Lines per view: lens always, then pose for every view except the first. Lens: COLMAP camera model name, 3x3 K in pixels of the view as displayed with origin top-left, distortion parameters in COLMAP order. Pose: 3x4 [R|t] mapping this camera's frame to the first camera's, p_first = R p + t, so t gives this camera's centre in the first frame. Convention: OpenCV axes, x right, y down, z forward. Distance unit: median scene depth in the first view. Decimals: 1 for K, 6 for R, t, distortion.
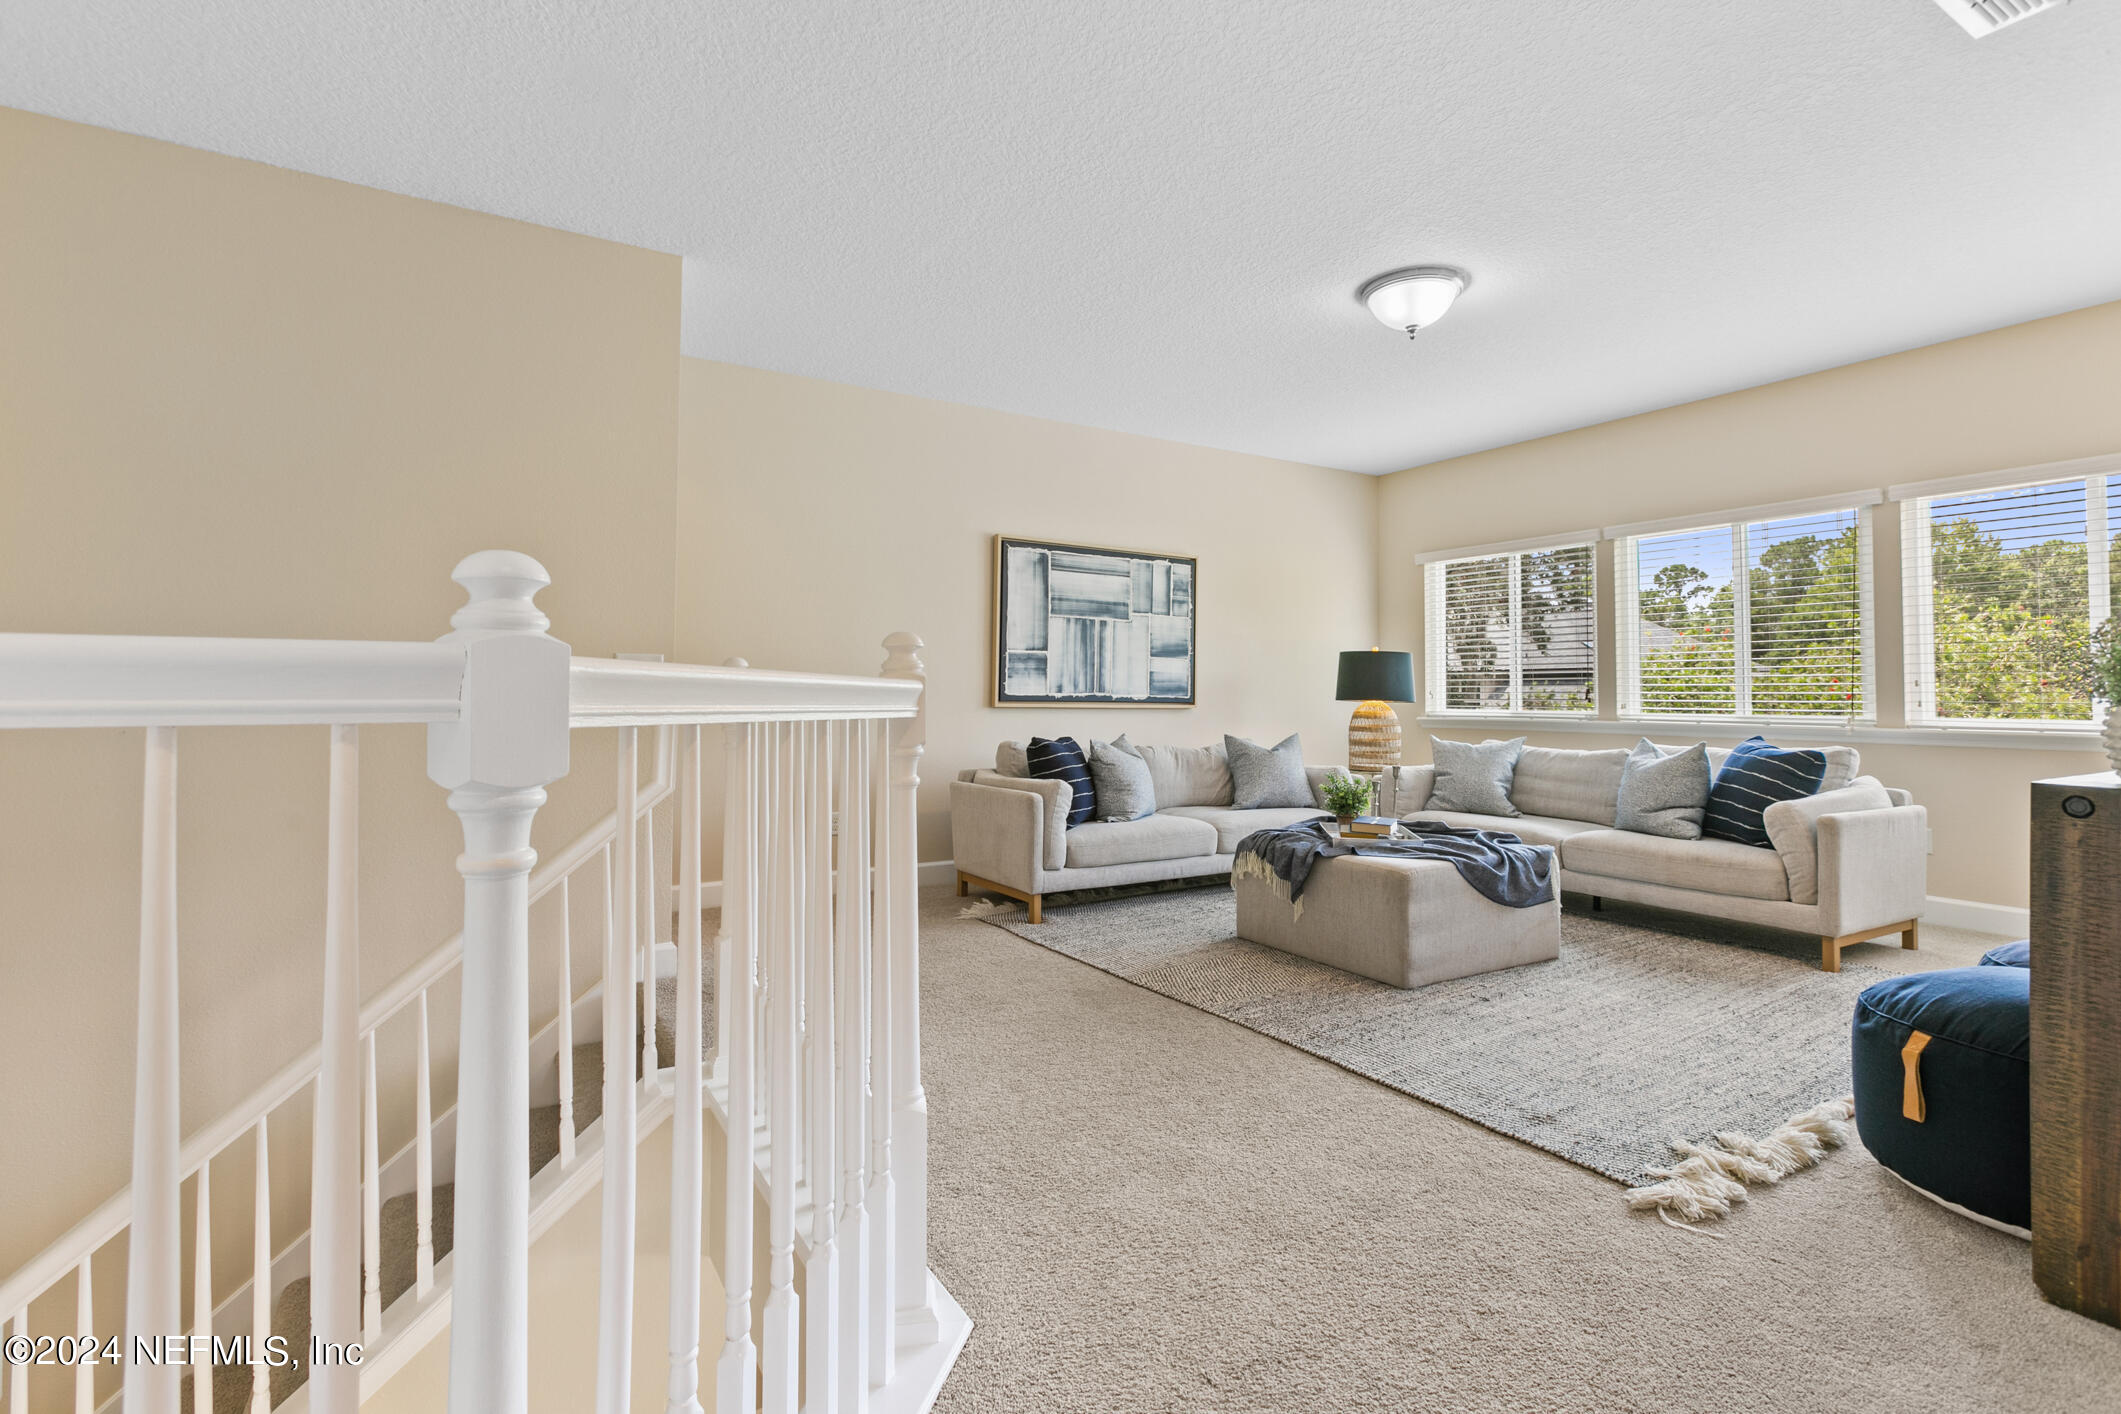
lens RADIAL K [[966.1, 0, 1040.5], [0, 966.1, 698.0], [0, 0, 1]] dist [-0.007326, 0.008036]
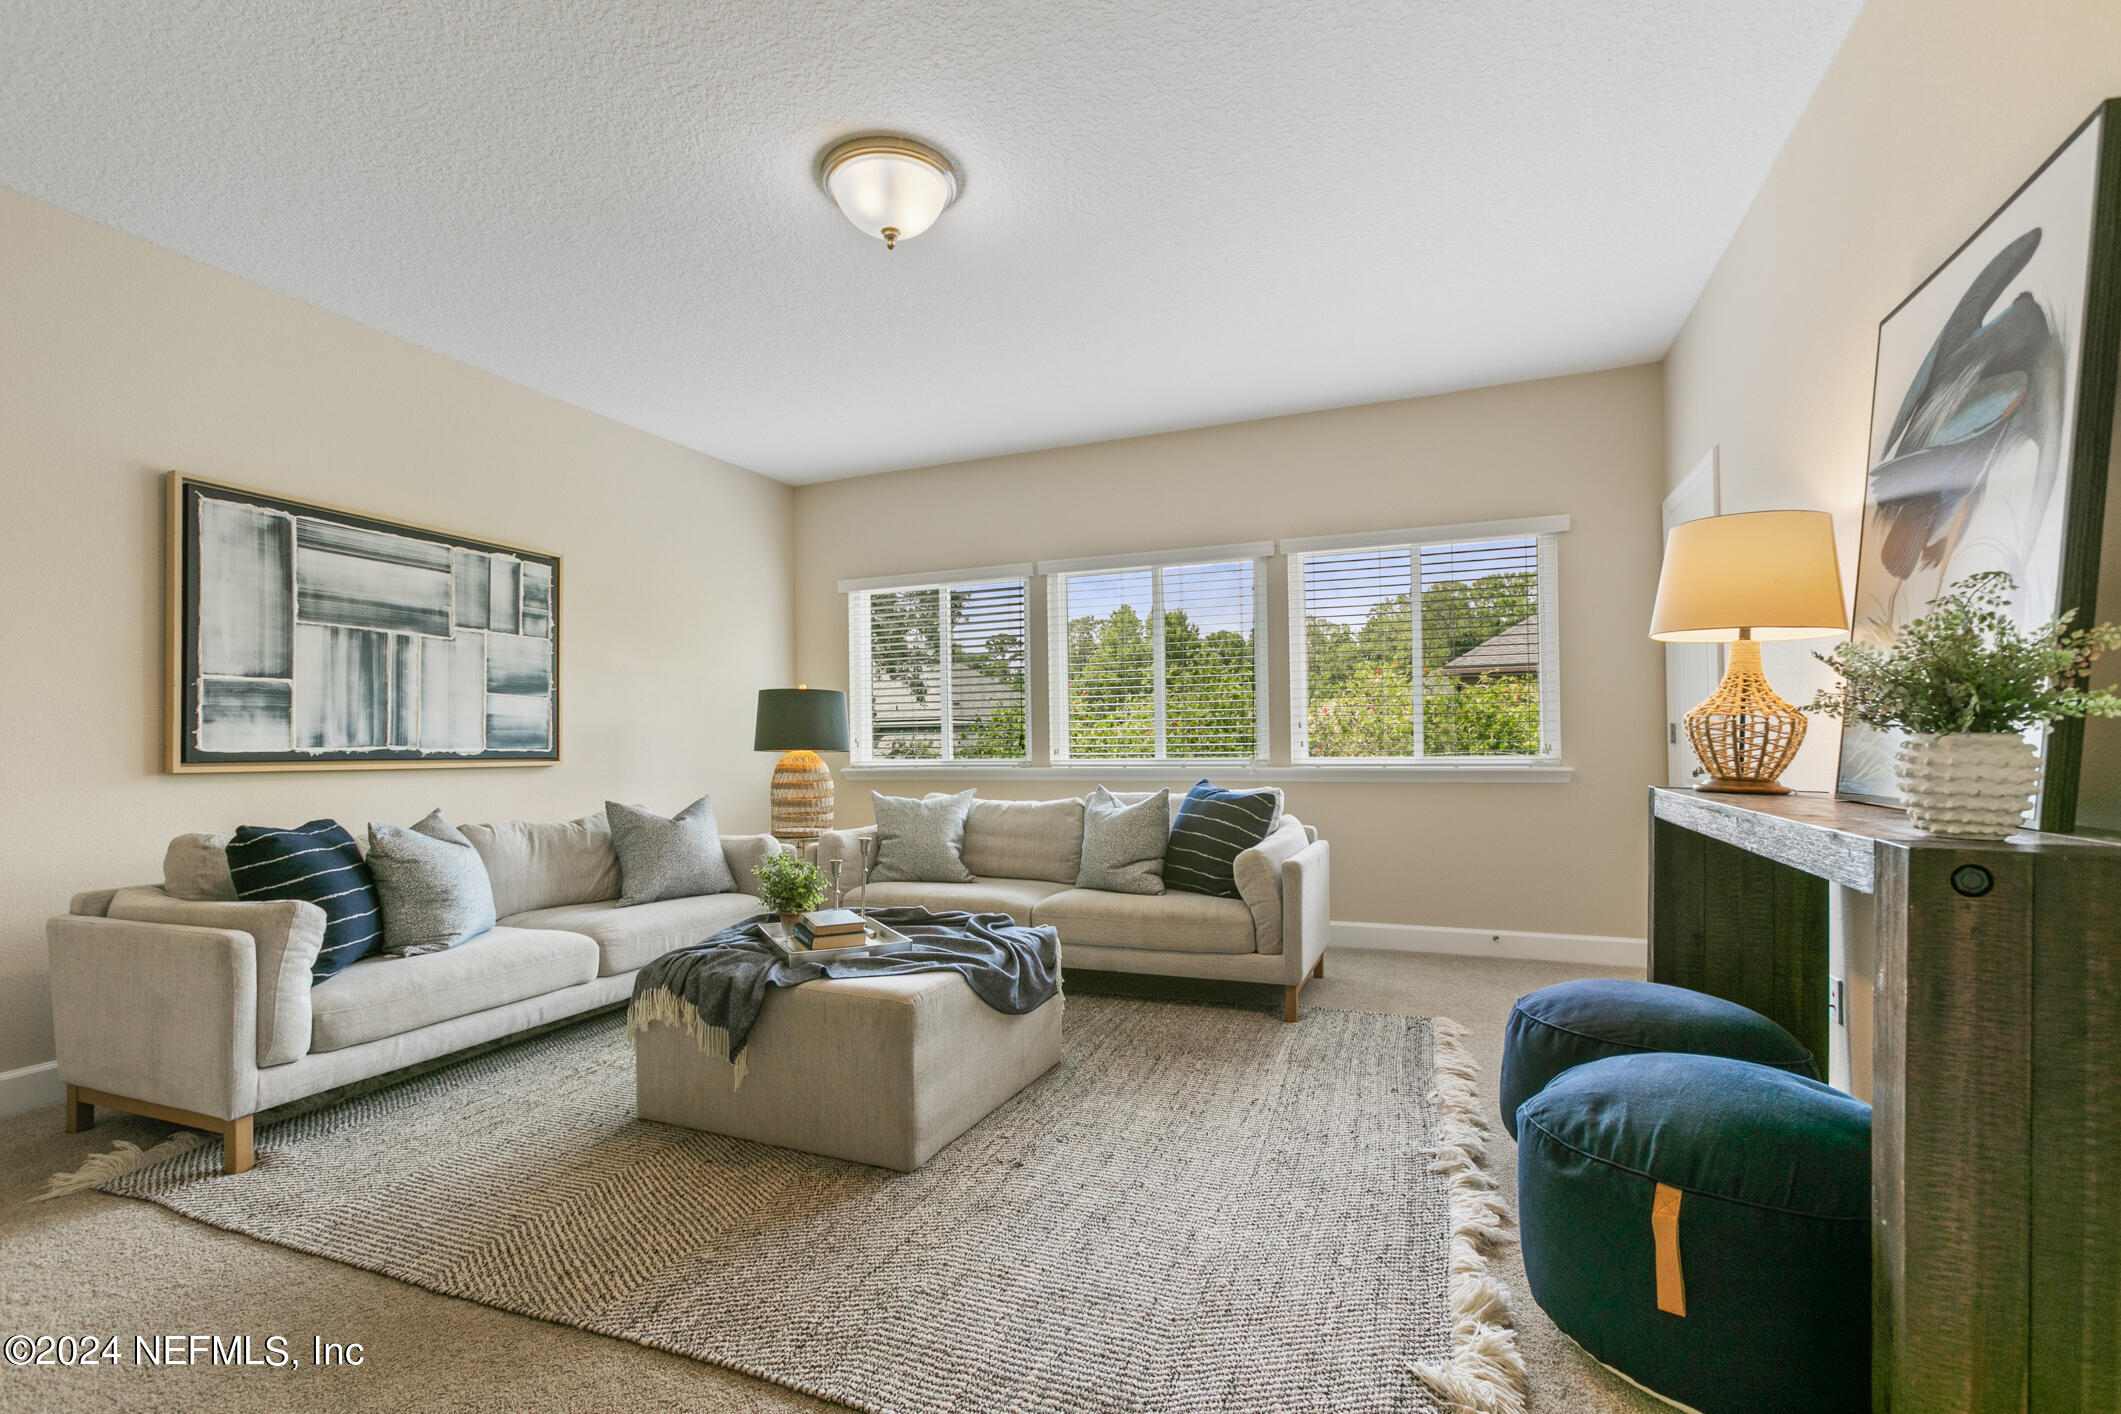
lens RADIAL K [[966.1, 0, 1054.5], [0, 966.1, 732.0], [0, 0, 1]] dist [-0.007326, 0.008036]
pose [[0.805041, -0.006461, 0.593184, 0.042351], [0.016900, 0.999785, -0.012045, 0.000662], [-0.592979, 0.019722, 0.804977, 0.279629]]
